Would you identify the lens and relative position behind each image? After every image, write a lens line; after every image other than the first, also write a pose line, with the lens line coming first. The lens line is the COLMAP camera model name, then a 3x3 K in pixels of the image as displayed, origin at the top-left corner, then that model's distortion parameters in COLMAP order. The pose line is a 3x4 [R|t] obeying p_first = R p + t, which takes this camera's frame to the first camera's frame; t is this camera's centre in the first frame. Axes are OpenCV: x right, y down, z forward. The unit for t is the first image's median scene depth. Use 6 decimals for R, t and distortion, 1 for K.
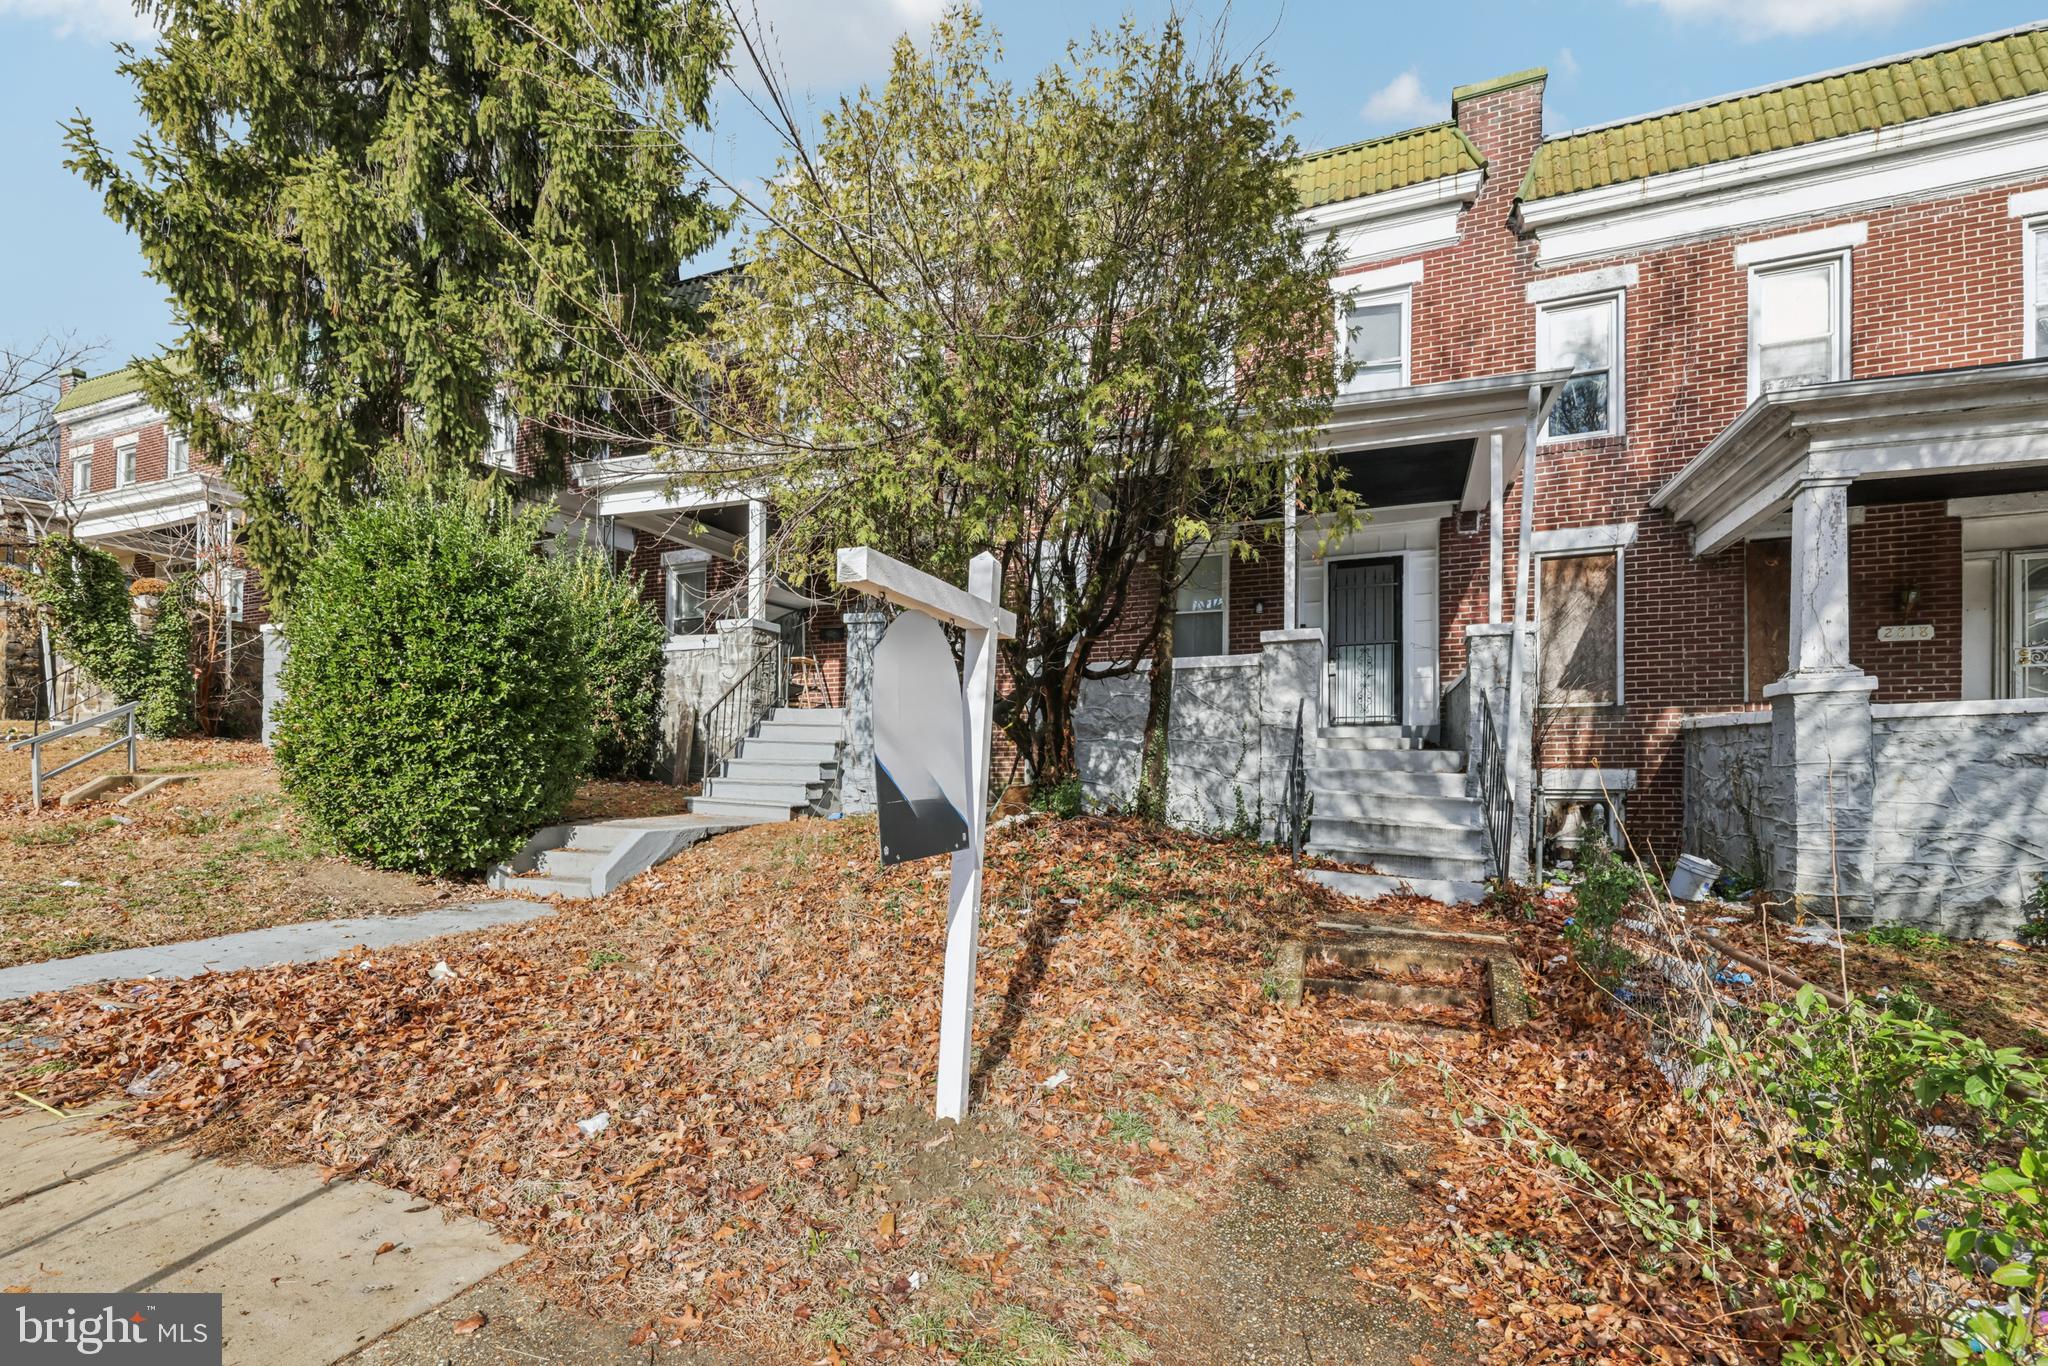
lens RADIAL K [[854.5, 0, 1062.2], [0, 854.5, 792.3], [0, 0, 1]] dist [0.000894, 0.000231]
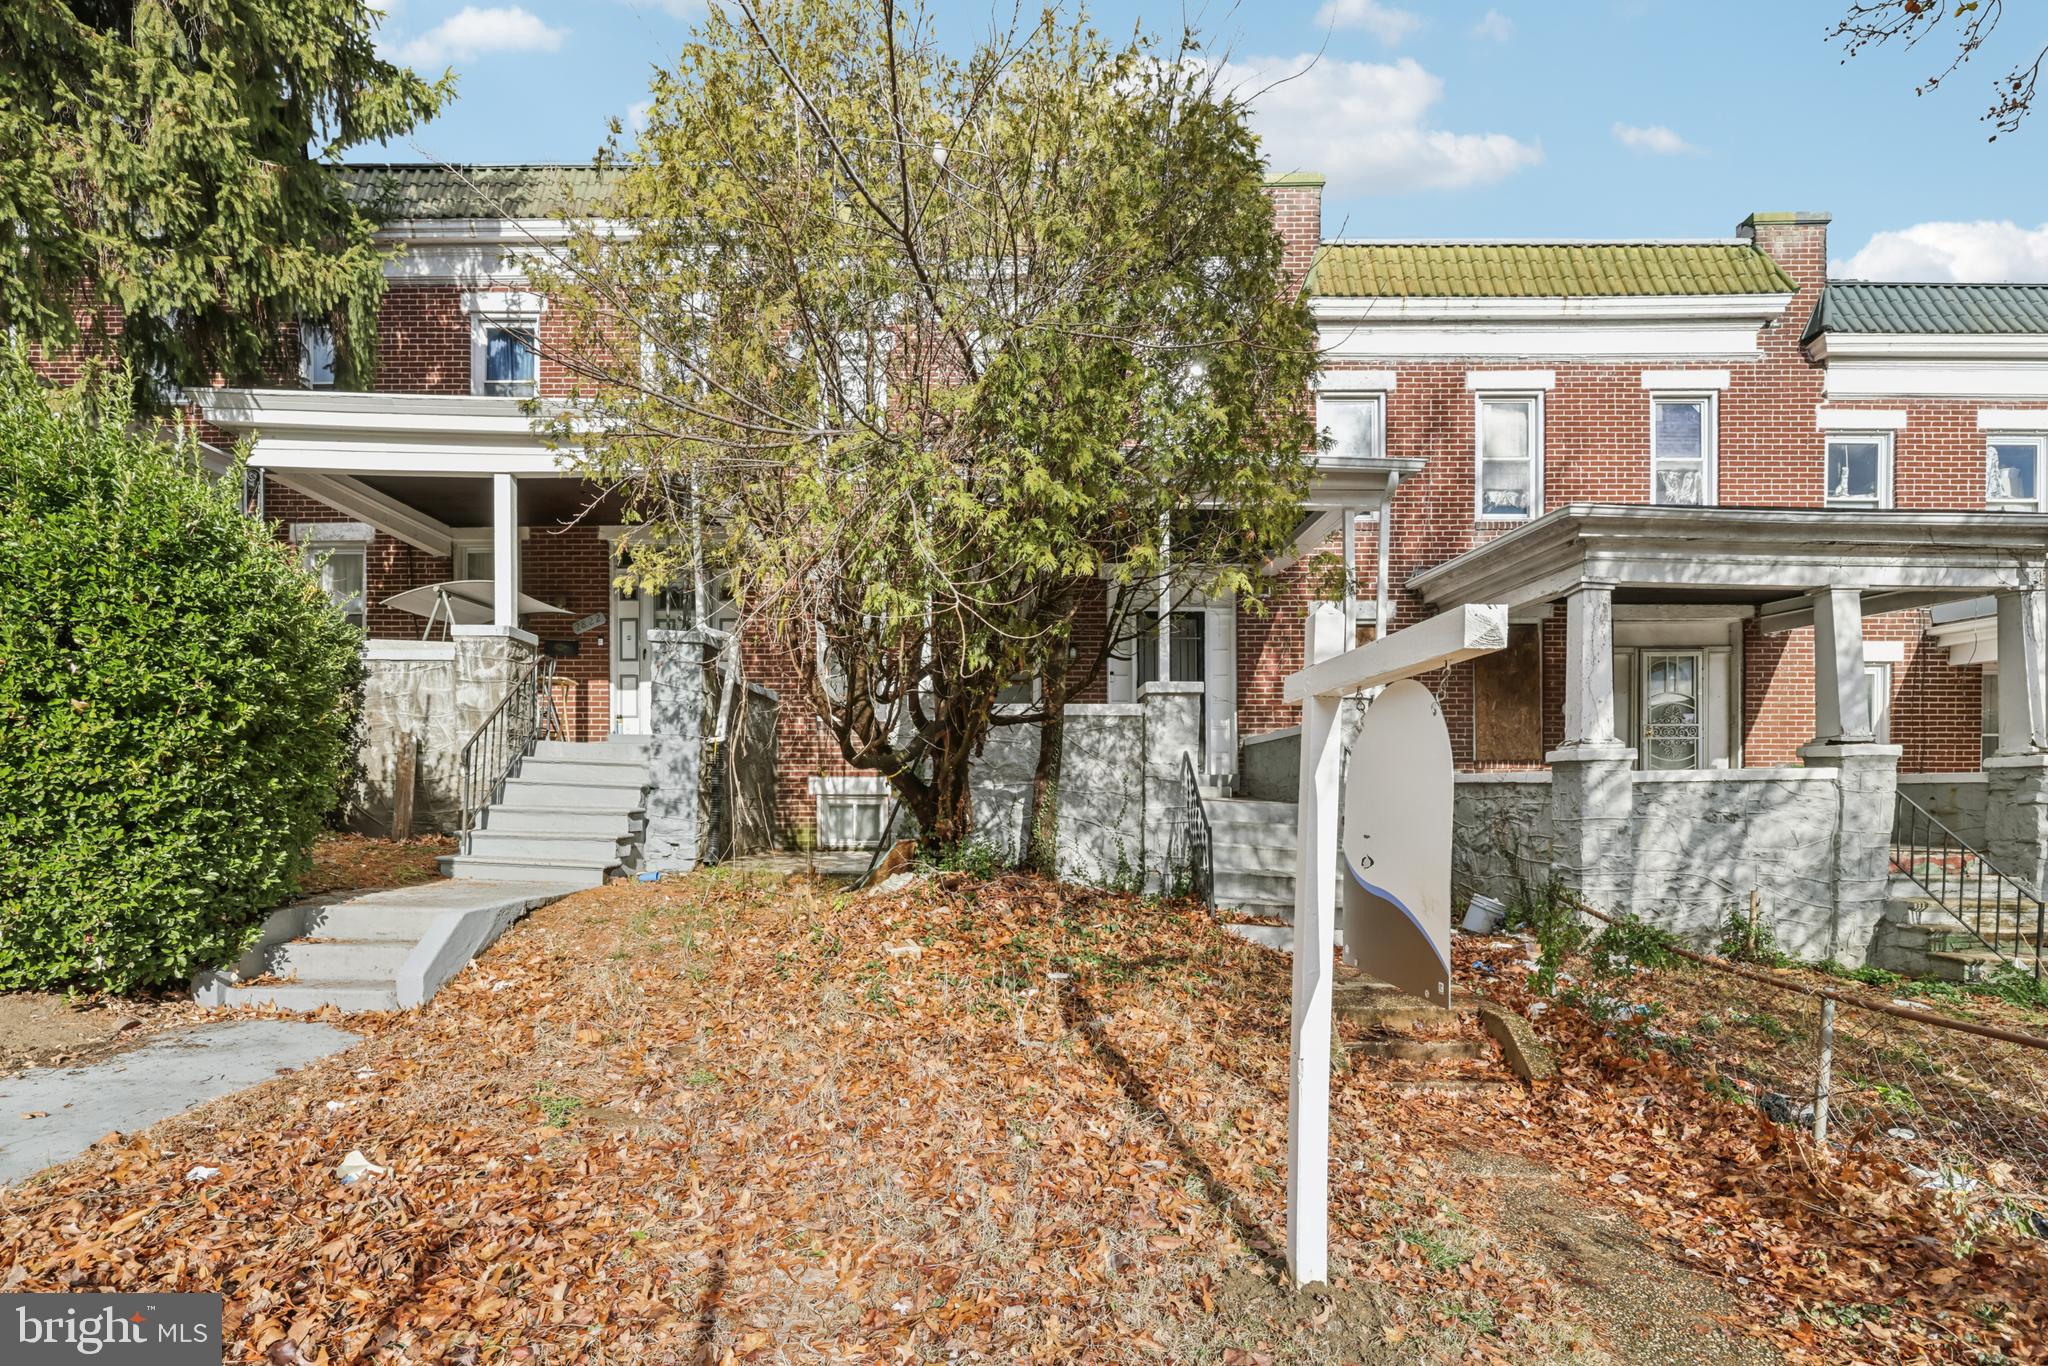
lens RADIAL K [[860.1, 0, 993.8], [0, 860.1, 835.8], [0, 0, 1]] dist [0.001190, 0.000362]
pose [[0.937401, -0.009679, 0.348116, -0.261339], [0.004158, 0.999854, 0.016602, -0.025652], [-0.348226, -0.014116, 0.937304, 0.118913]]
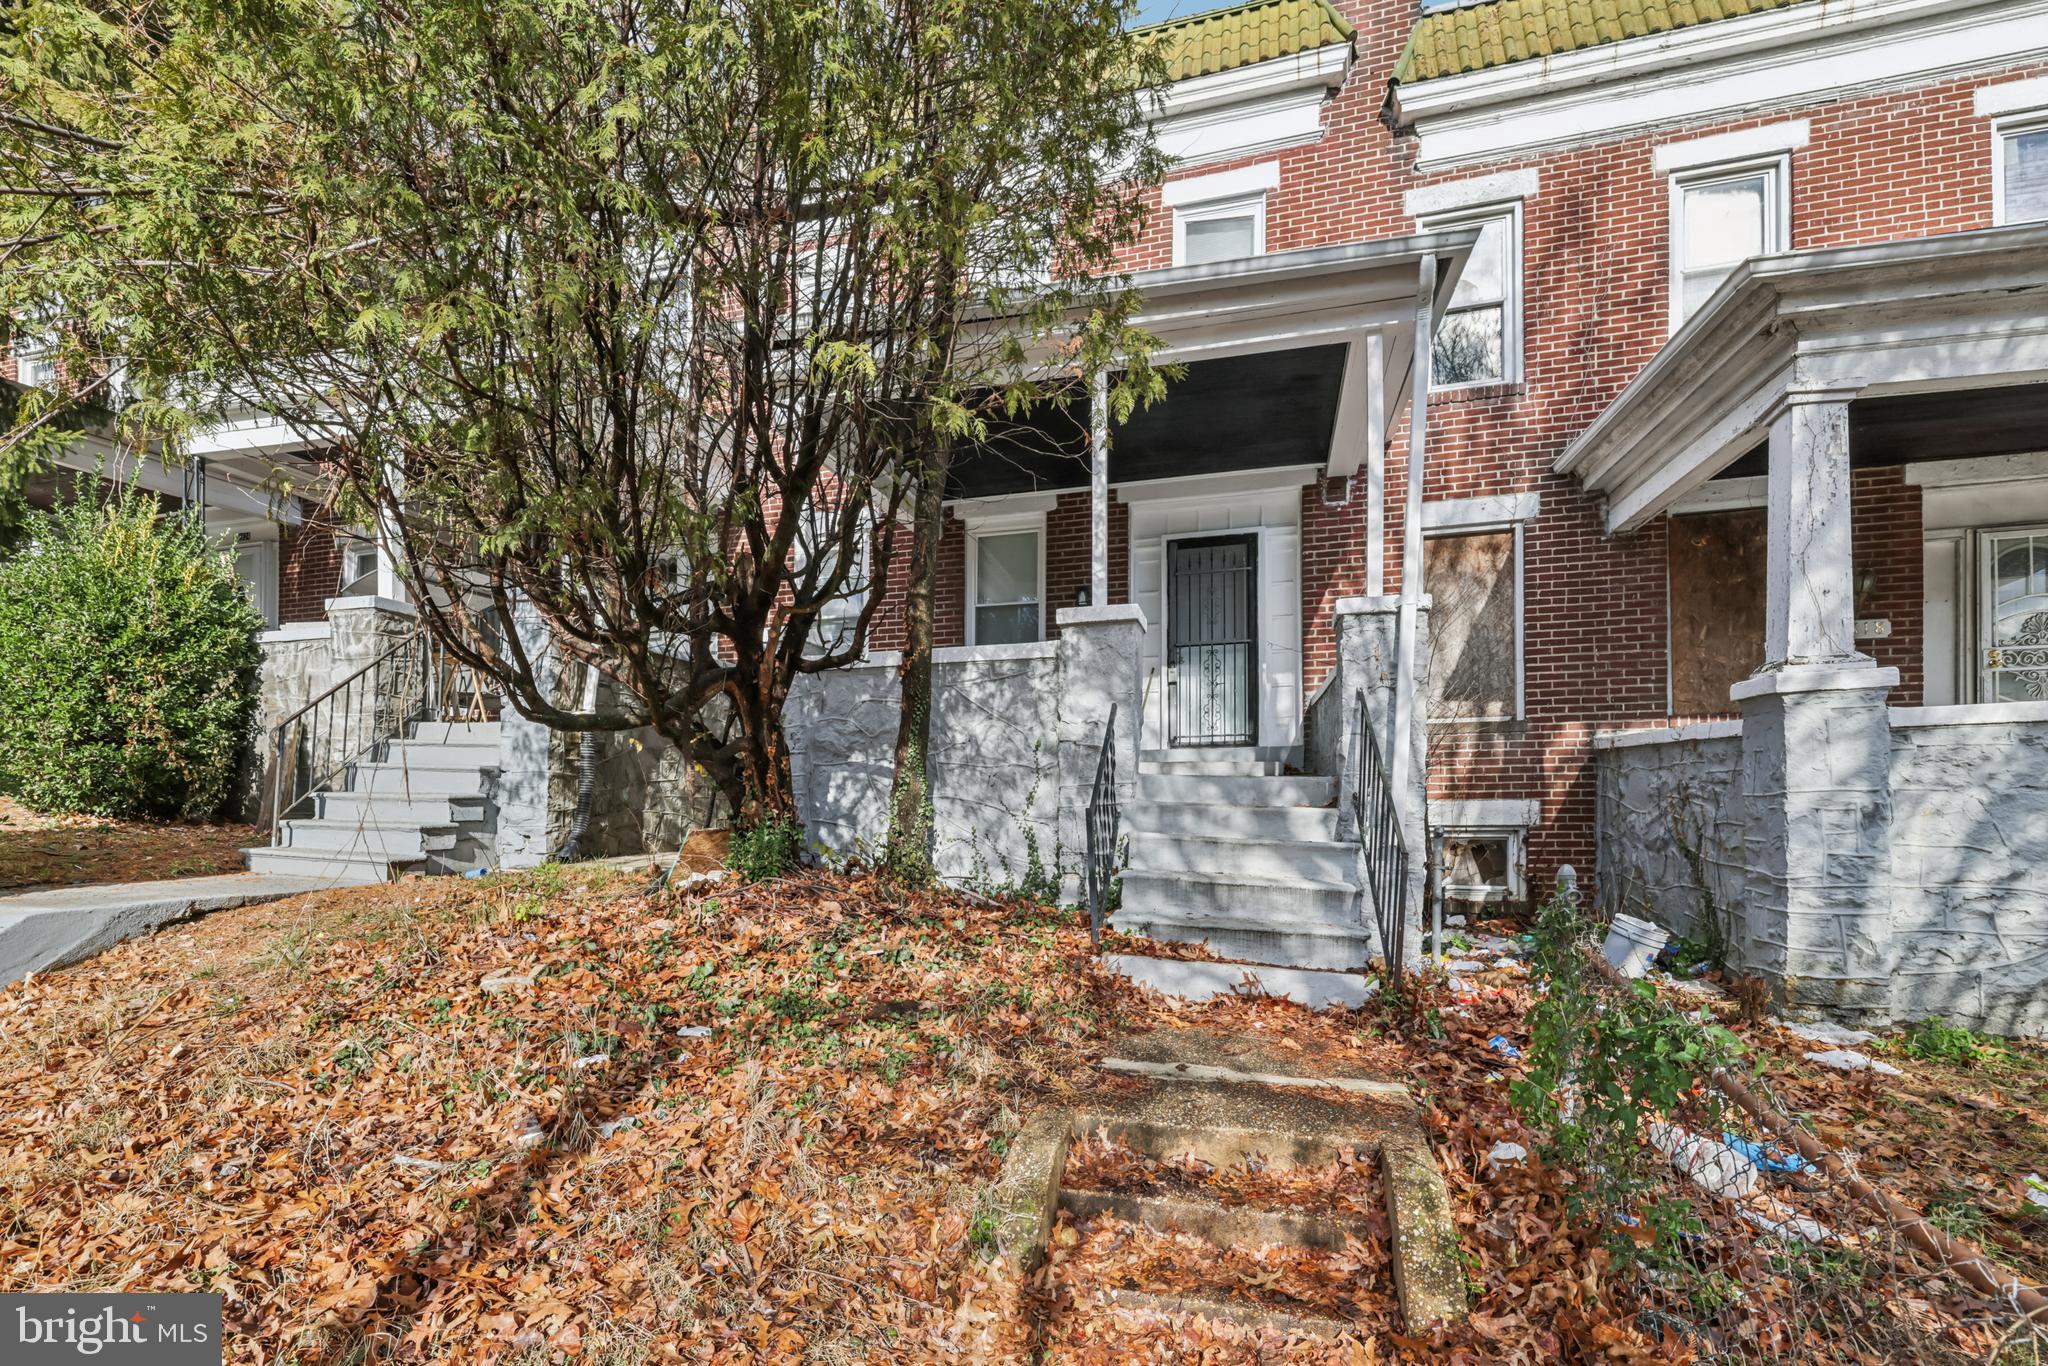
lens RADIAL K [[857.2, 0, 1023.2], [0, 857.2, 830.6], [0, 0, 1]] dist [0.000246, 0.000034]
pose [[0.995339, -0.009250, 0.095996, 0.125533], [0.008539, 0.999933, 0.007812, -0.009536], [-0.096062, -0.006956, 0.995351, 0.274600]]
